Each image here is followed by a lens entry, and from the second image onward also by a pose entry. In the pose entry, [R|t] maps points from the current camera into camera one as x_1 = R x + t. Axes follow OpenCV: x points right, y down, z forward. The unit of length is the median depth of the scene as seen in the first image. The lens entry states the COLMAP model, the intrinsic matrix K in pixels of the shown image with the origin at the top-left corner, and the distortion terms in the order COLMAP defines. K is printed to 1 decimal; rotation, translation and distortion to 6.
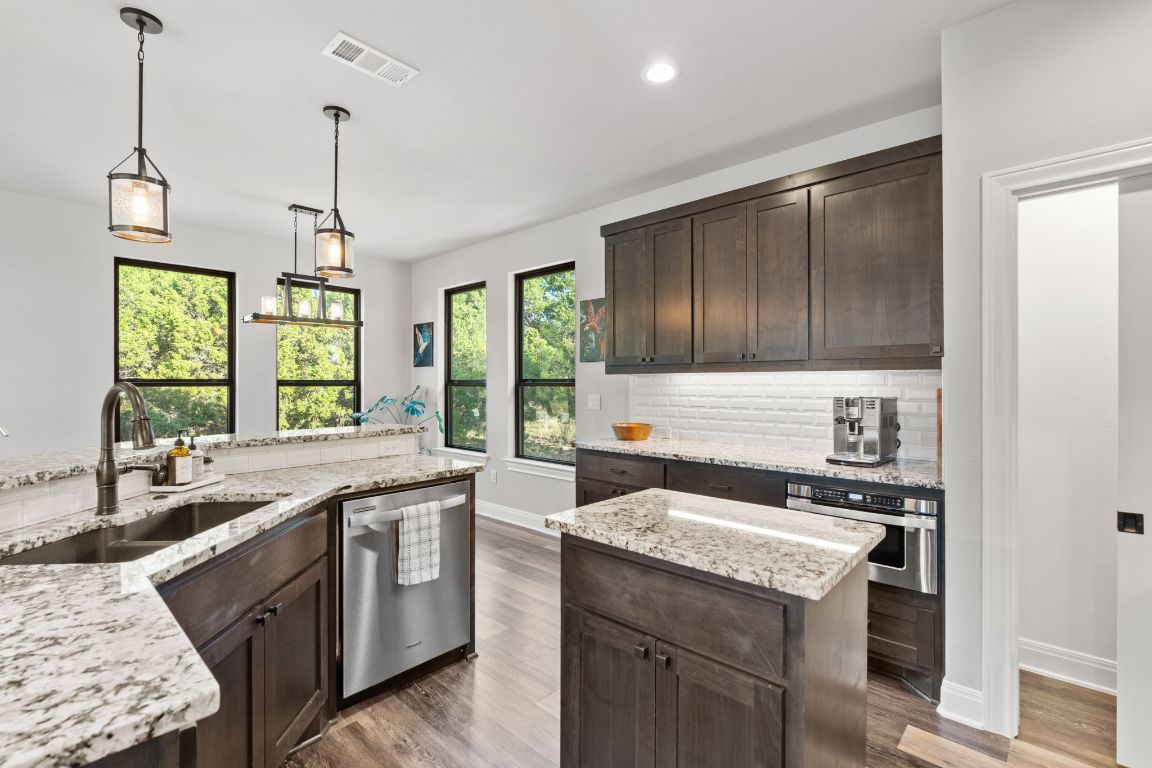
lens RADIAL K [[508.5, 0, 576.0], [0, 508.5, 384.0], [0, 0, 1]] dist [-0.004192, 0.000930]
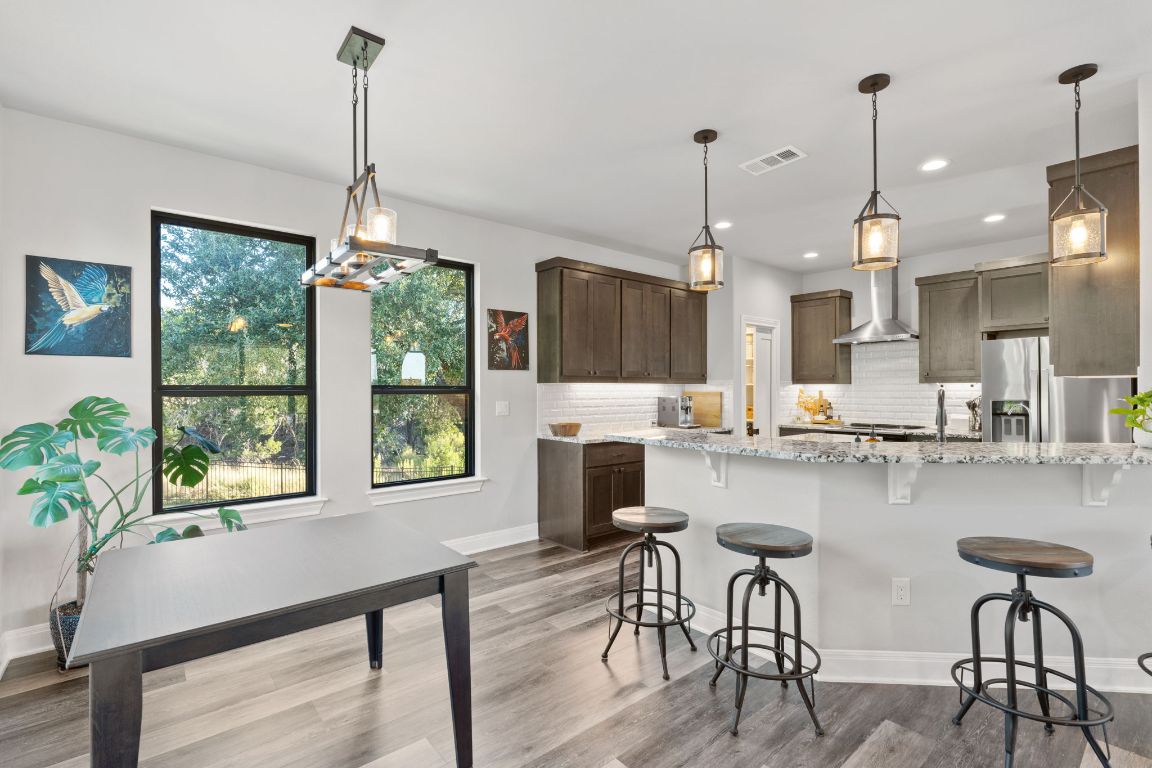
lens RADIAL K [[508.5, 0, 576.0], [0, 508.5, 384.0], [0, 0, 1]] dist [-0.004192, 0.000930]
pose [[0.132175, 0.007904, 0.991195, -0.979540], [0.004149, 0.999955, -0.008527, -0.005819], [-0.991218, 0.005239, 0.132136, 0.716789]]
